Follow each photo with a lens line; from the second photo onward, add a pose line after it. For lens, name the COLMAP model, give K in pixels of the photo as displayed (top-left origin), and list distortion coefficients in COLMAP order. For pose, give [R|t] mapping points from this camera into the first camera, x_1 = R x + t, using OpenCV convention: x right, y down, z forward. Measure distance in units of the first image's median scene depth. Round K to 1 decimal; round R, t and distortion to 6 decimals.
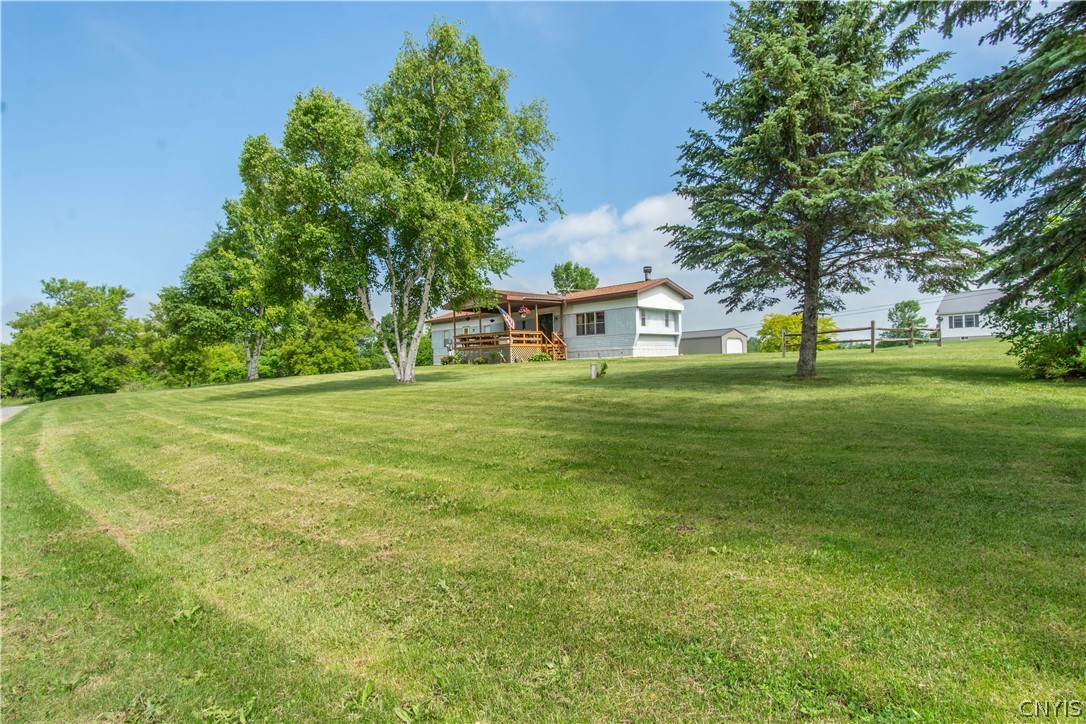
lens RADIAL K [[574.4, 0, 547.4], [0, 574.4, 361.2], [0, 0, 1]] dist [0.005003, -0.000506]
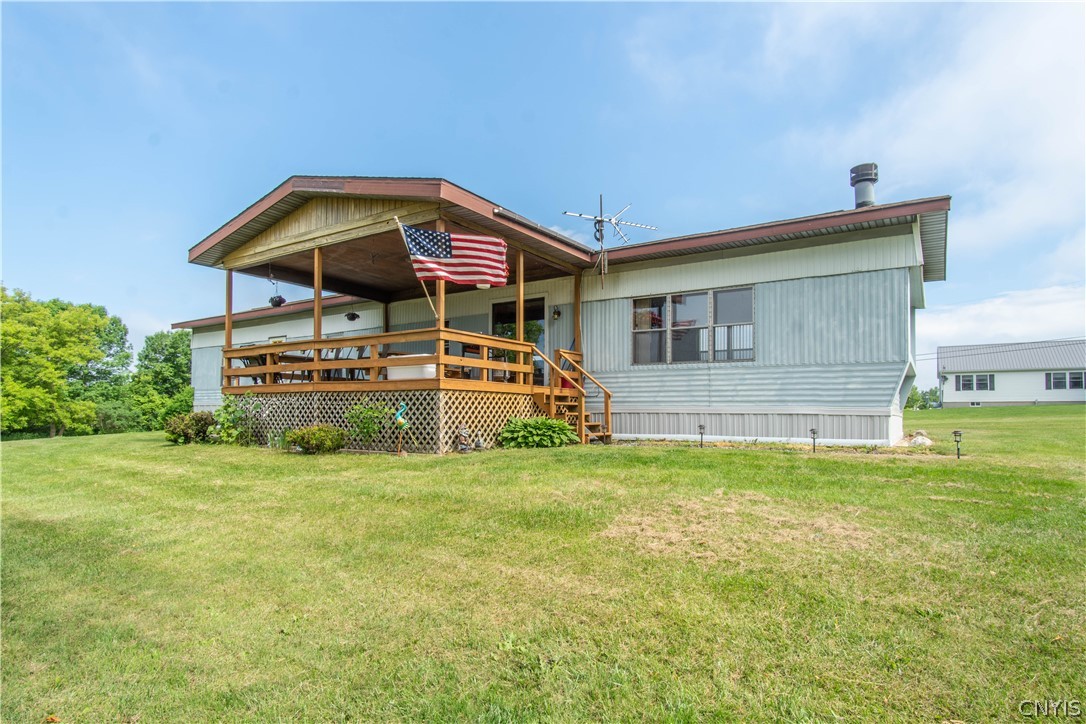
lens RADIAL K [[588.1, 0, 550.8], [0, 588.1, 398.8], [0, 0, 1]] dist [0.001345, -0.000014]
pose [[0.963674, 0.036882, 0.264521, -0.081194], [-0.031065, 0.999175, -0.026141, -0.014913], [-0.265267, 0.016974, 0.964026, 0.690259]]
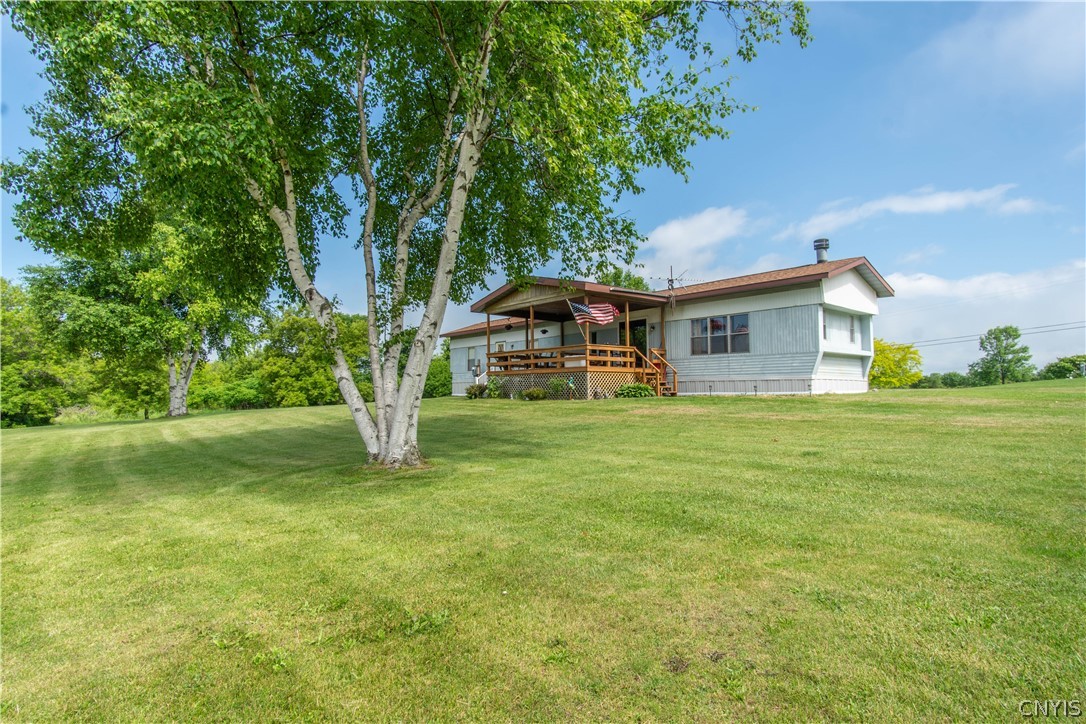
lens RADIAL K [[574.4, 0, 547.4], [0, 574.4, 361.2], [0, 0, 1]] dist [0.005003, -0.000506]
pose [[0.999515, 0.017048, -0.026052, -0.084757], [-0.018218, 0.998804, -0.045368, -0.007921], [0.025248, 0.045821, 0.998631, 0.392143]]
